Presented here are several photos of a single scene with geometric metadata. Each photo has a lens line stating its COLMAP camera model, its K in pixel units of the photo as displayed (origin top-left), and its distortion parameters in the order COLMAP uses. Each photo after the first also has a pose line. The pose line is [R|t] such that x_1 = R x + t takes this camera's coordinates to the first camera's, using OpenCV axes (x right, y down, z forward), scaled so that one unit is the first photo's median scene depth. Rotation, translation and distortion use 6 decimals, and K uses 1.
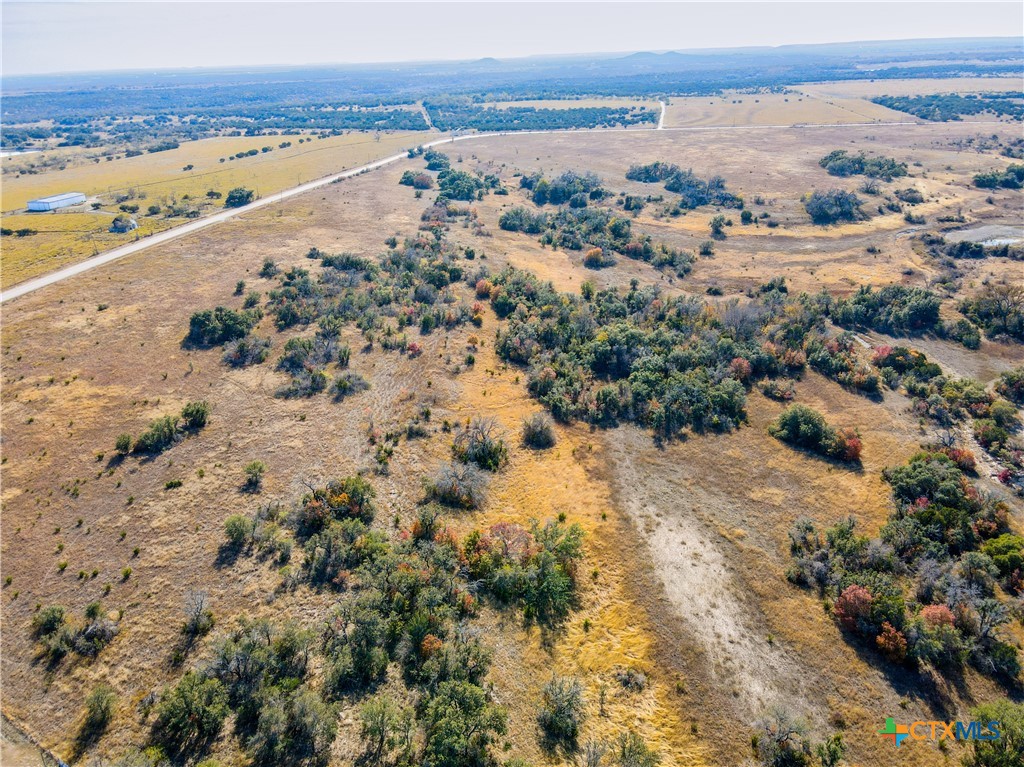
lens RADIAL K [[753.7, 0, 515.5], [0, 753.7, 381.7], [0, 0, 1]] dist [0.005317, 0.022099]
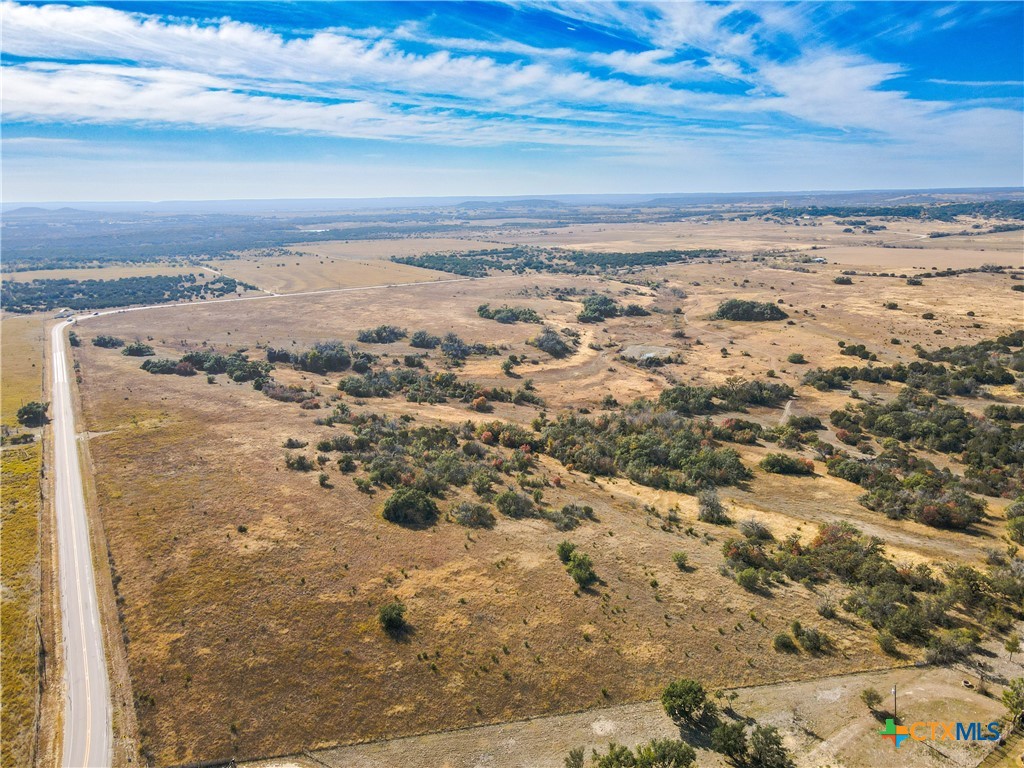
lens RADIAL K [[737.9, 0, 516.0], [0, 737.9, 438.0], [0, 0, 1]] dist [-0.007864, 0.034127]
pose [[0.729937, -0.194702, 0.655197, -0.958543], [0.264012, 0.964490, -0.007515, -0.119262], [-0.630468, 0.178466, 0.755420, 0.044262]]
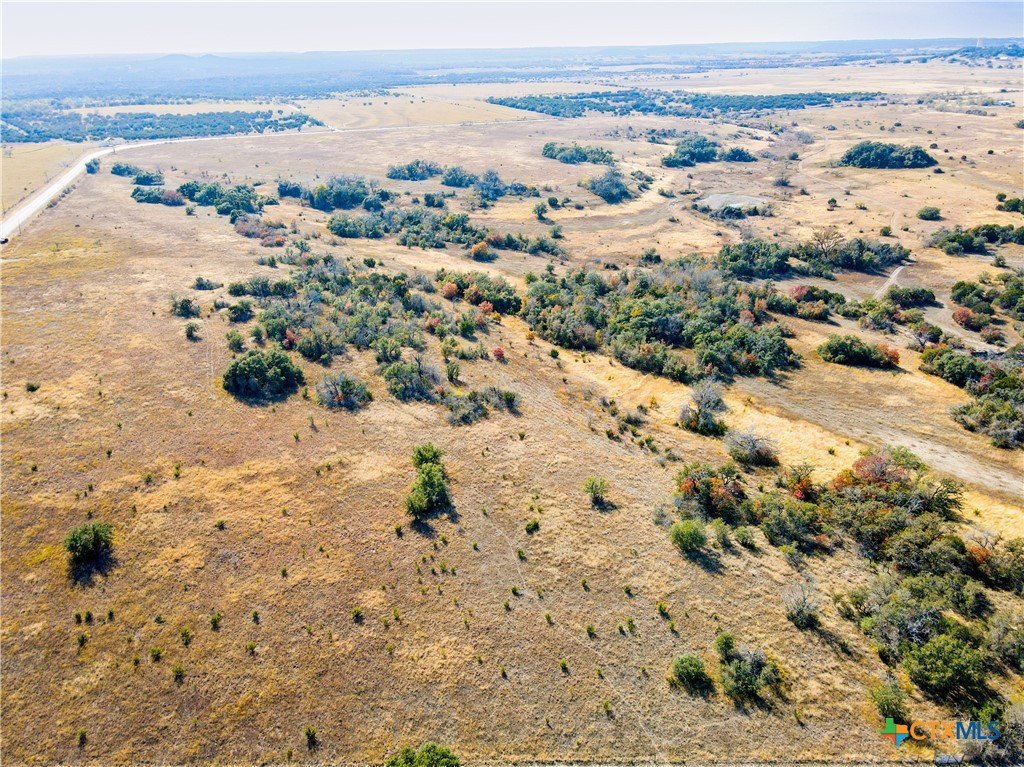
lens RADIAL K [[753.7, 0, 515.5], [0, 753.7, 381.7], [0, 0, 1]] dist [0.005317, 0.022099]
pose [[0.843443, -0.200371, 0.498453, -0.557895], [0.203435, 0.977869, 0.048854, -0.047779], [-0.497211, 0.060197, 0.865539, 0.155910]]
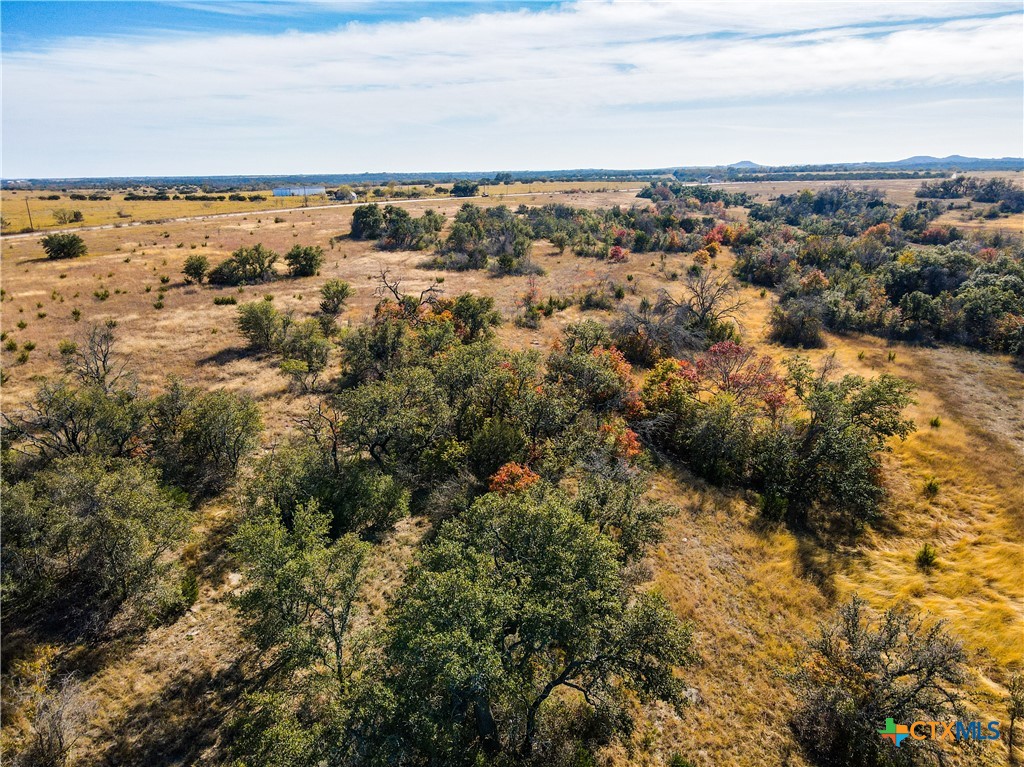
lens RADIAL K [[750.2, 0, 519.1], [0, 750.2, 383.9], [0, 0, 1]] dist [0.027281, 0.002576]
pose [[0.950810, 0.102609, -0.292286, 0.000008], [-0.138395, 0.984853, -0.104460, 0.154891], [0.277140, 0.139773, 0.950609, 0.285378]]
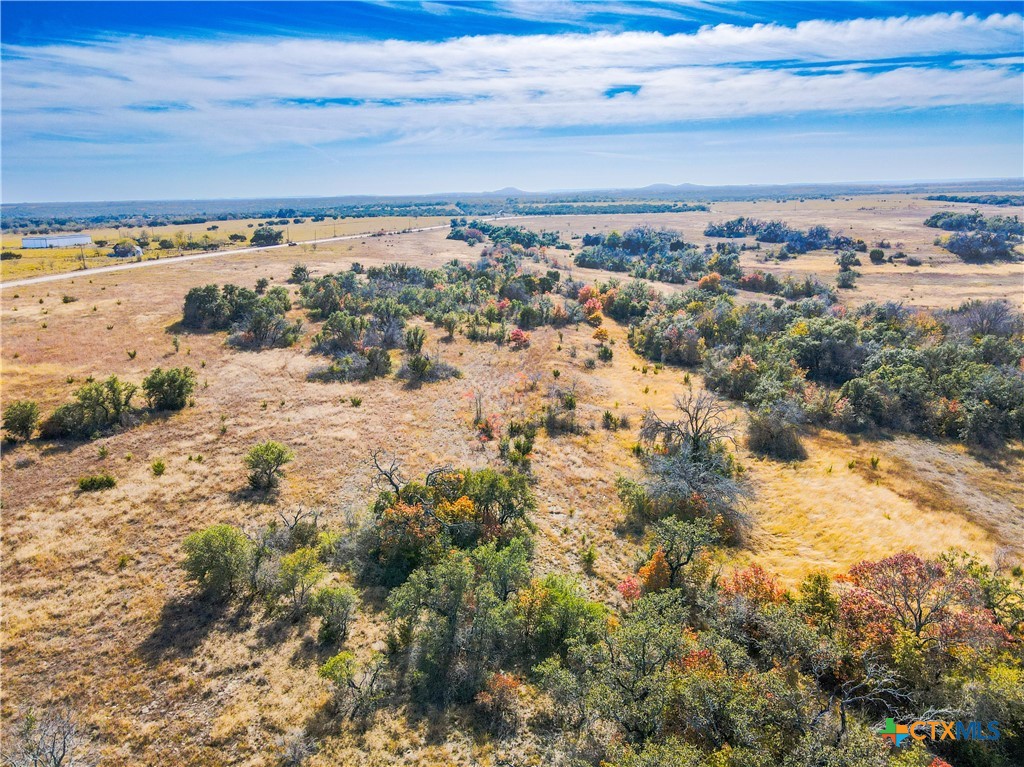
lens RADIAL K [[750.7, 0, 515.8], [0, 750.7, 386.3], [0, 0, 1]] dist [0.014971, 0.004661]
pose [[0.999675, 0.017154, -0.018852, -0.115021], [-0.019858, 0.987848, -0.154149, 0.091638], [0.015978, 0.154474, 0.987868, 0.335339]]
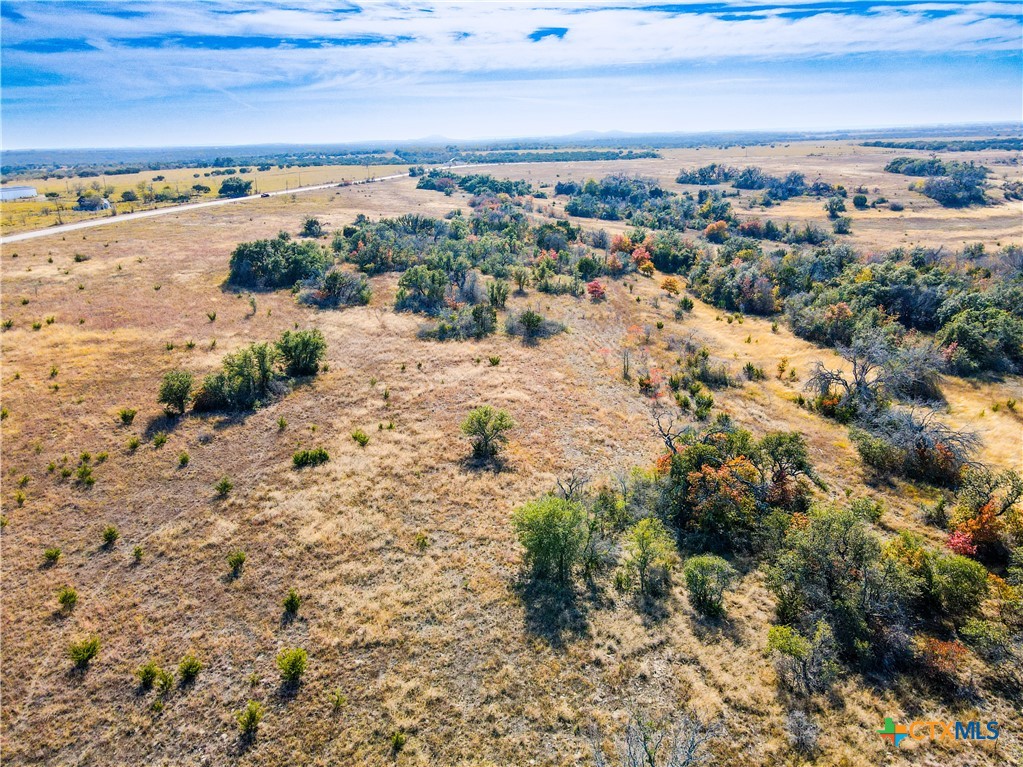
lens RADIAL K [[750.0, 0, 515.3], [0, 750.0, 386.3], [0, 0, 1]] dist [0.014971, 0.004661]
pose [[0.997172, -0.014214, 0.073795, -0.233683], [0.020843, 0.995737, -0.089853, 0.087055], [-0.072203, 0.091137, 0.993217, 0.351345]]
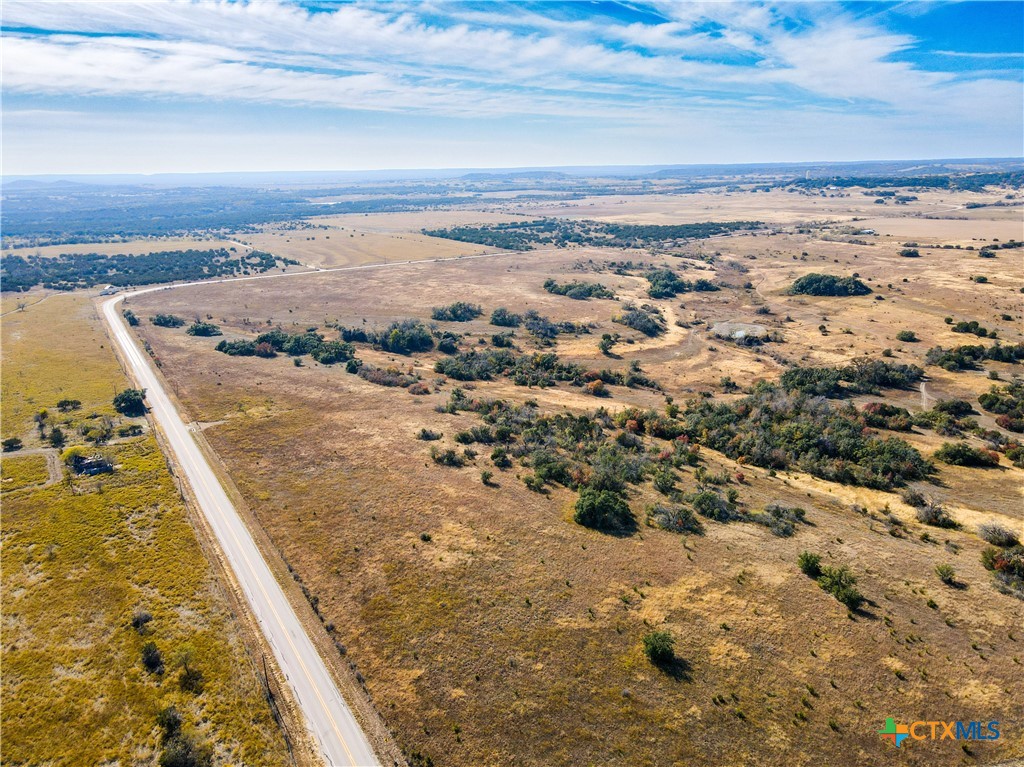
lens RADIAL K [[753.7, 0, 515.5], [0, 753.7, 381.7], [0, 0, 1]] dist [0.005317, 0.022099]
pose [[0.725860, -0.170717, 0.666321, -1.097356], [0.267929, 0.962373, -0.045300, -0.218586], [-0.633516, 0.211408, 0.744288, 0.276174]]
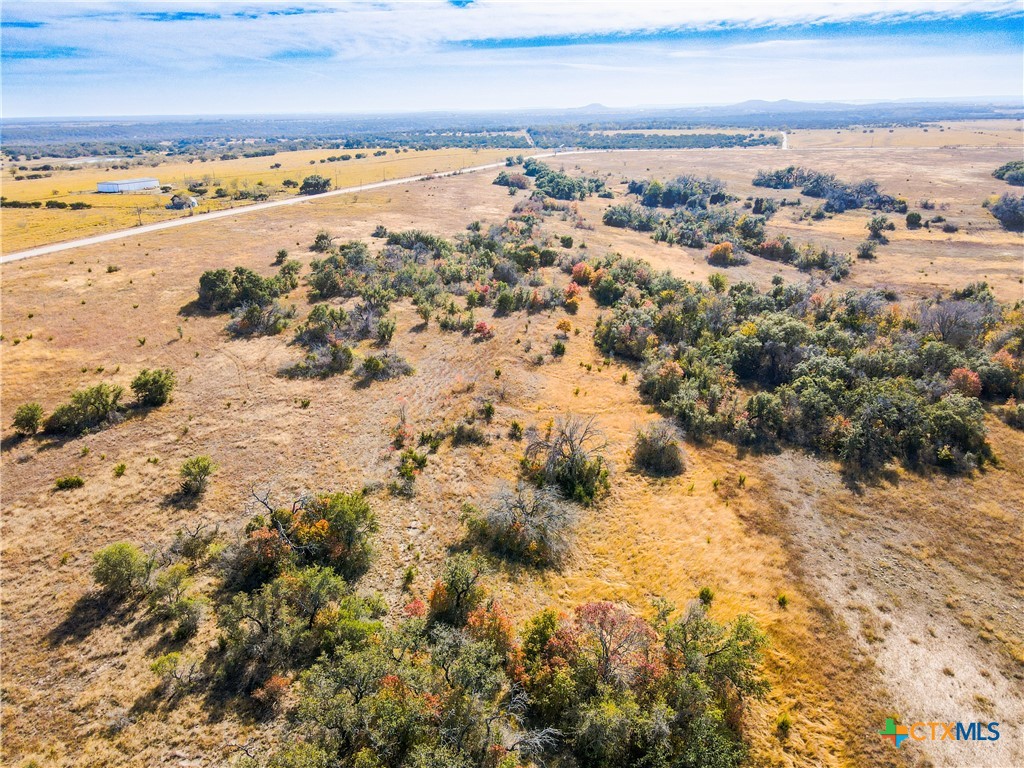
lens RADIAL K [[750.7, 0, 515.8], [0, 750.7, 386.8], [0, 0, 1]] dist [0.014971, 0.004661]
pose [[0.991123, 0.061685, -0.117771, -0.013202], [-0.067481, 0.996665, -0.045878, 0.038555], [0.114548, 0.053418, 0.991980, 0.270433]]
